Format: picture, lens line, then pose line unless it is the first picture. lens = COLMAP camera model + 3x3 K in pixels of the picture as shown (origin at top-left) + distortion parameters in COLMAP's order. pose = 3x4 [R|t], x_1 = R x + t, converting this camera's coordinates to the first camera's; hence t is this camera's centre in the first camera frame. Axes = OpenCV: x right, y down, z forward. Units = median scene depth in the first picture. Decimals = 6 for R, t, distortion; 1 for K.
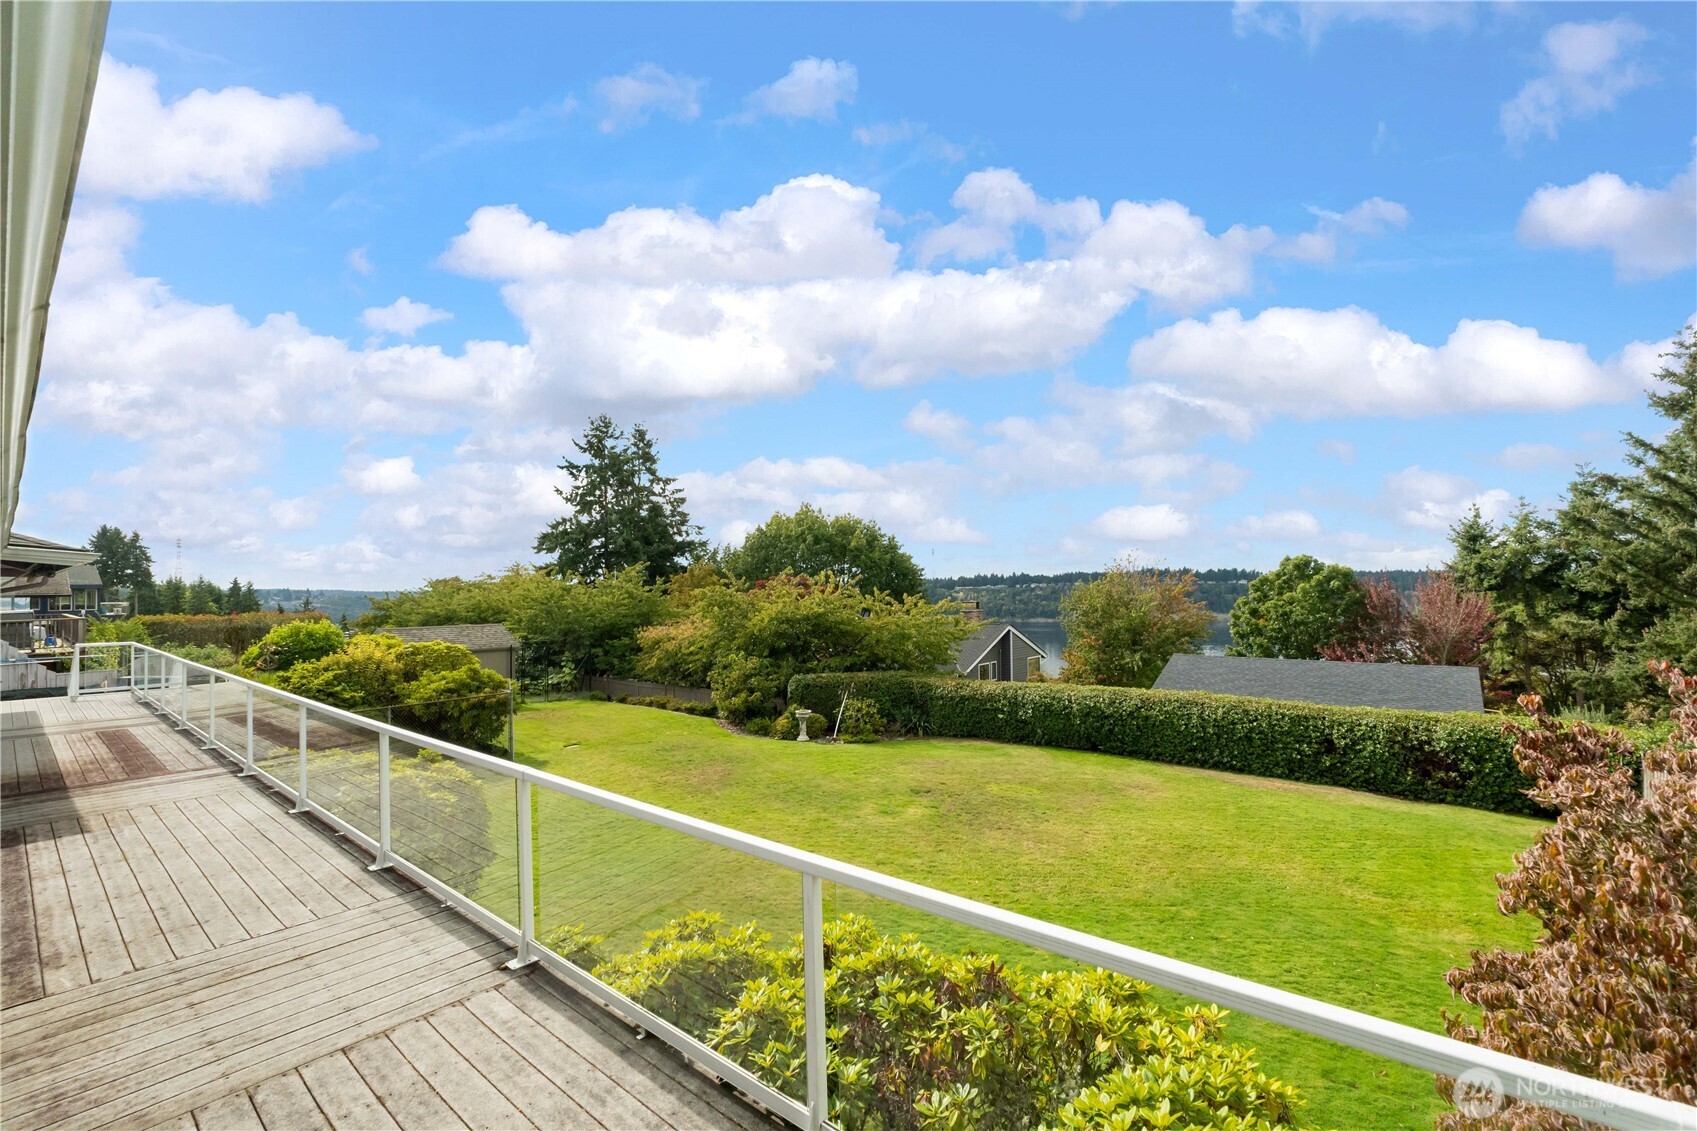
lens RADIAL K [[714.3, 0, 854.2], [0, 714.3, 574.0], [0, 0, 1]] dist [-0.016956, -0.000230]
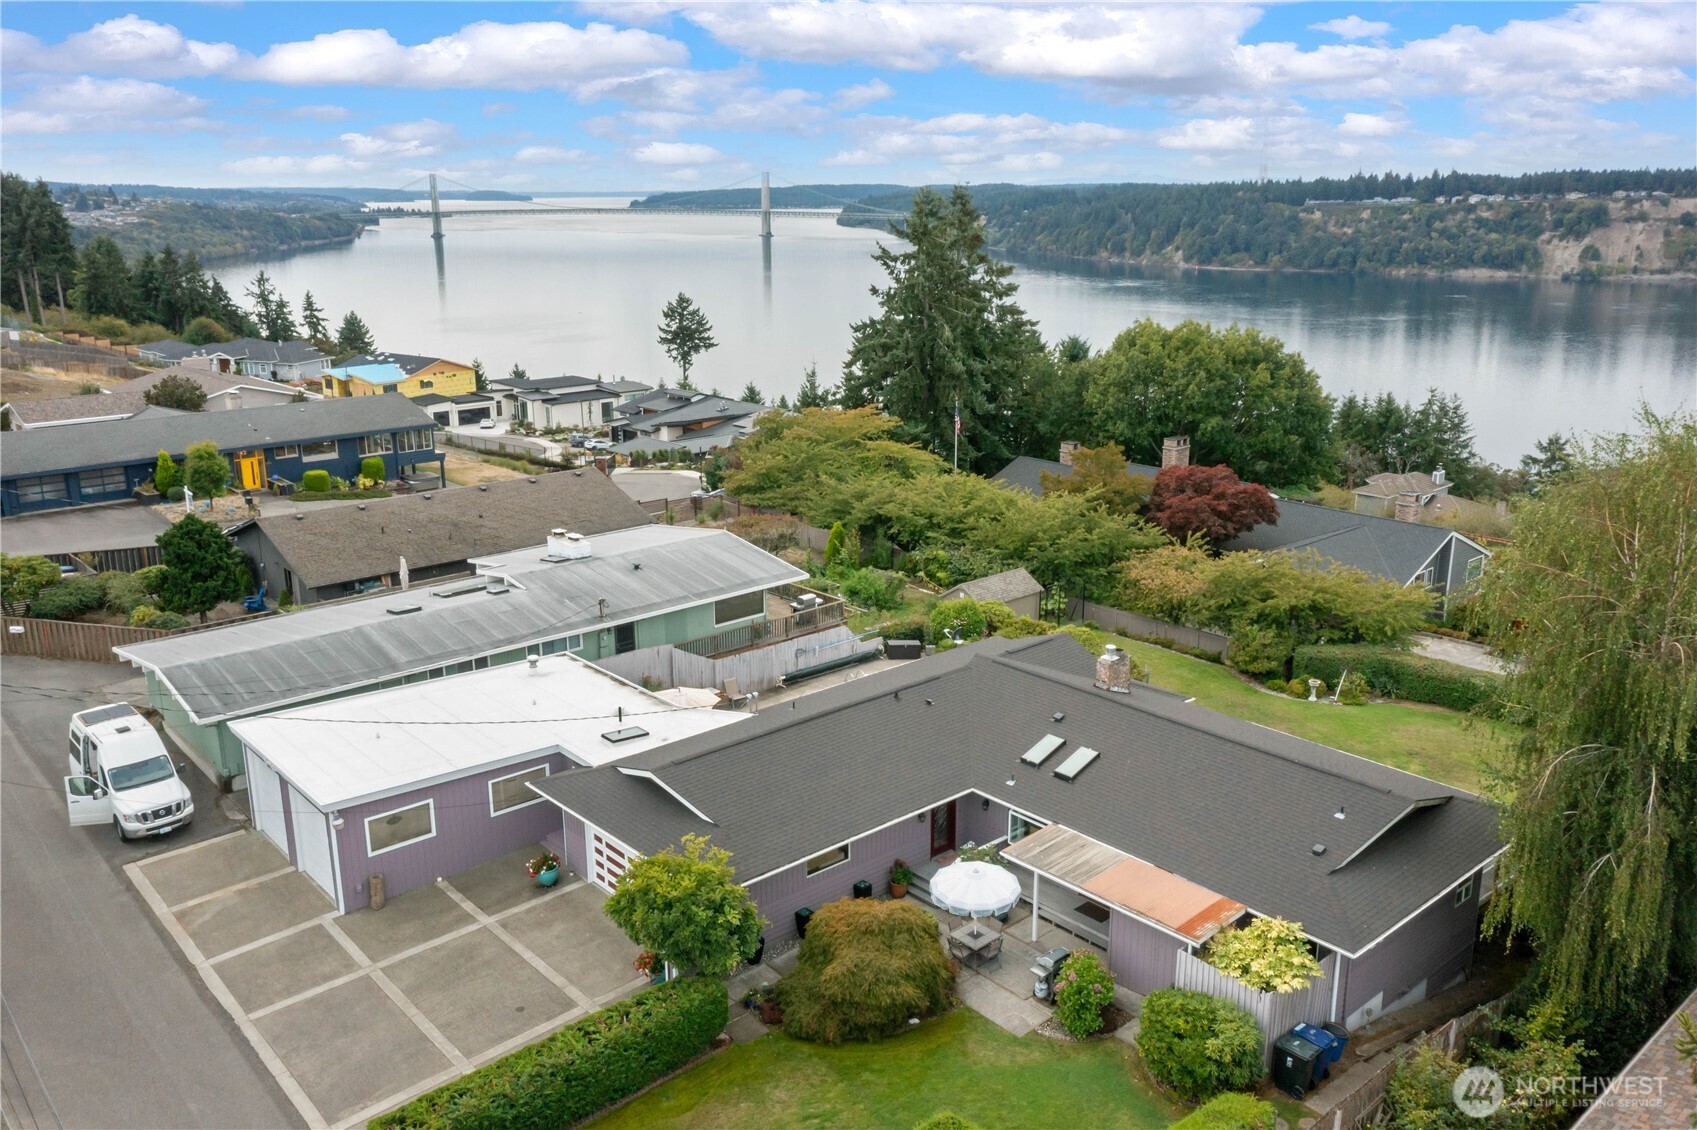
lens RADIAL K [[1414.5, 0, 848.5], [0, 1414.5, 565.0], [0, 0, 1]] dist [-0.008056, 0.006566]
pose [[0.987664, 0.052429, -0.147553, -0.280552], [-0.007770, 0.957530, 0.288228, -0.404138], [0.156398, -0.283526, 0.946125, -0.854117]]
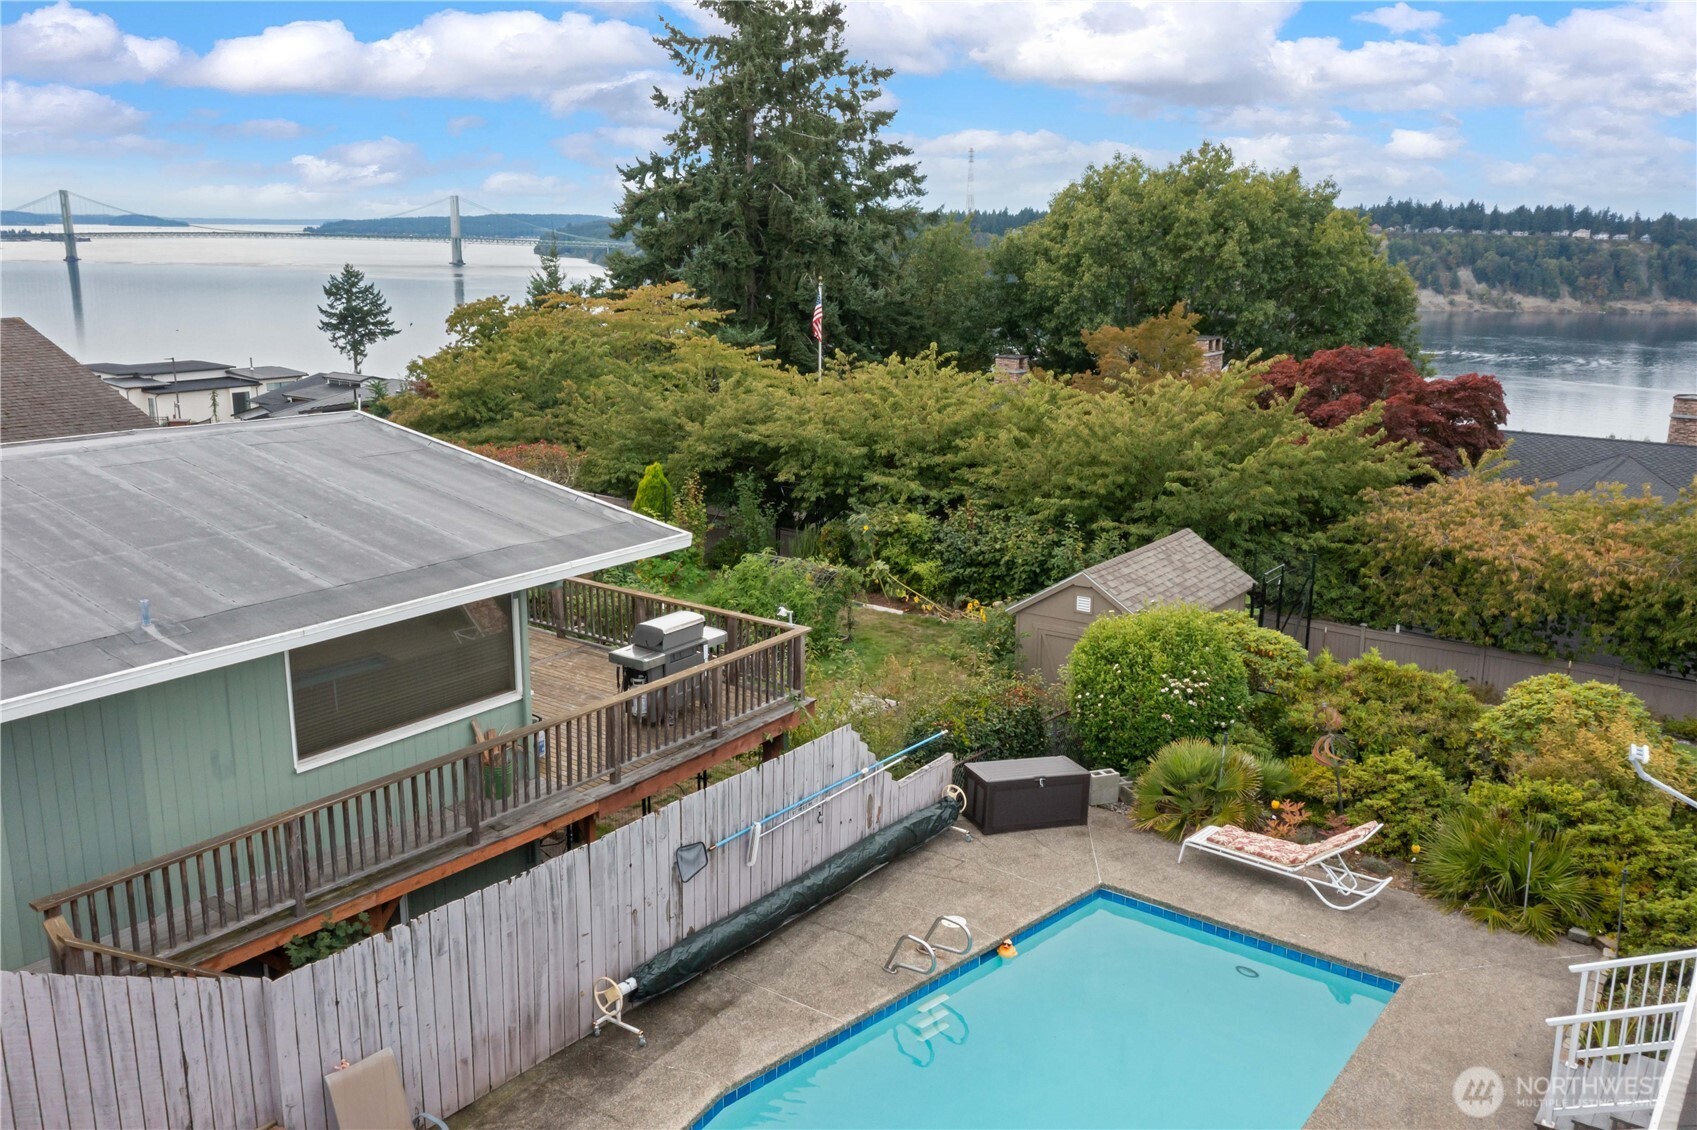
lens RADIAL K [[1414.5, 0, 848.5], [0, 1414.5, 565.0], [0, 0, 1]] dist [-0.008056, 0.006566]
pose [[0.998406, 0.011035, 0.055356, -0.495914], [-0.024805, 0.966707, 0.254680, -0.088950], [-0.050702, -0.255647, 0.965440, 0.071958]]
